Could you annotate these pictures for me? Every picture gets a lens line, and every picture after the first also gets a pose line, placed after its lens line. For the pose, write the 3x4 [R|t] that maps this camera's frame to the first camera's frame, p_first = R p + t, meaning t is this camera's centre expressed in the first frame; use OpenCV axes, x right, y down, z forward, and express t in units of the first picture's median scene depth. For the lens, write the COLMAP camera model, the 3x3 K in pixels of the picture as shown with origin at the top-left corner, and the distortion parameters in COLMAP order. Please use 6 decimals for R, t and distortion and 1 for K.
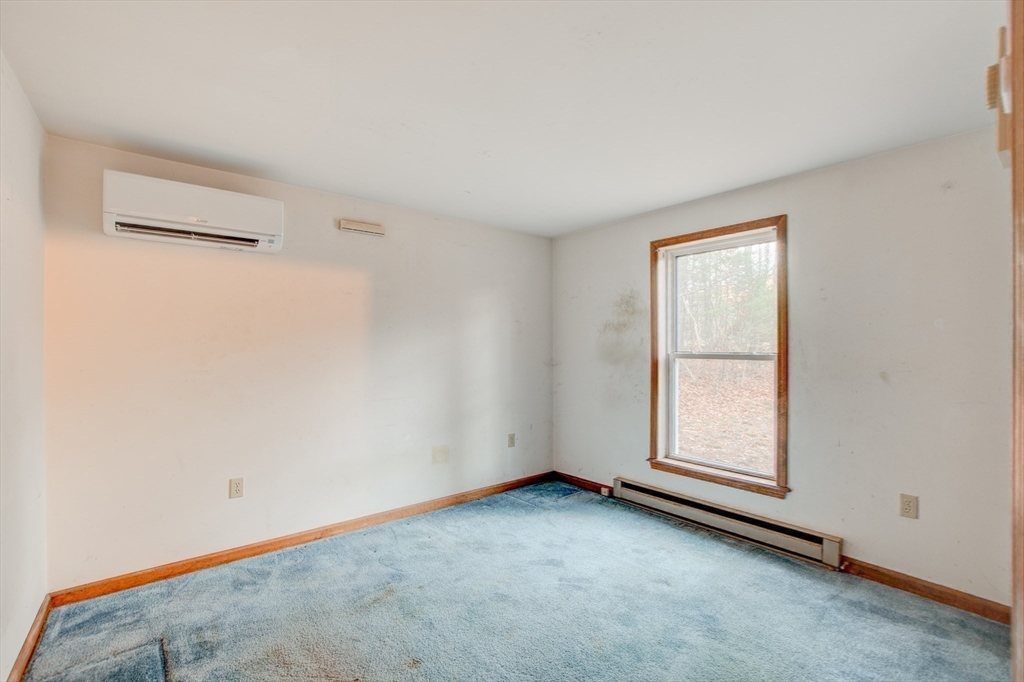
lens RADIAL K [[463.0, 0, 511.0], [0, 463.0, 343.9], [0, 0, 1]] dist [-0.002864, -0.000243]
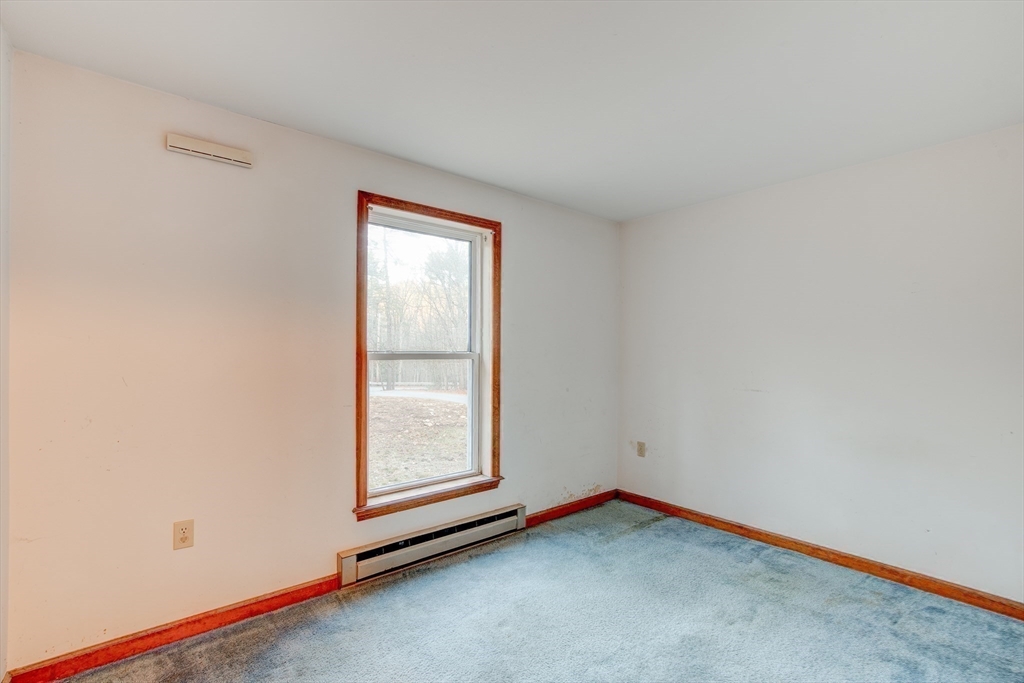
lens RADIAL K [[698.0, 0, 513.3], [0, 698.0, 337.3], [0, 0, 1]] dist [0.053314, -0.000678]
pose [[-0.215220, 0.003755, 0.976558, -0.939758], [-0.021357, 0.999735, -0.008551, -0.000545], [-0.976332, -0.022697, -0.215082, 1.232336]]
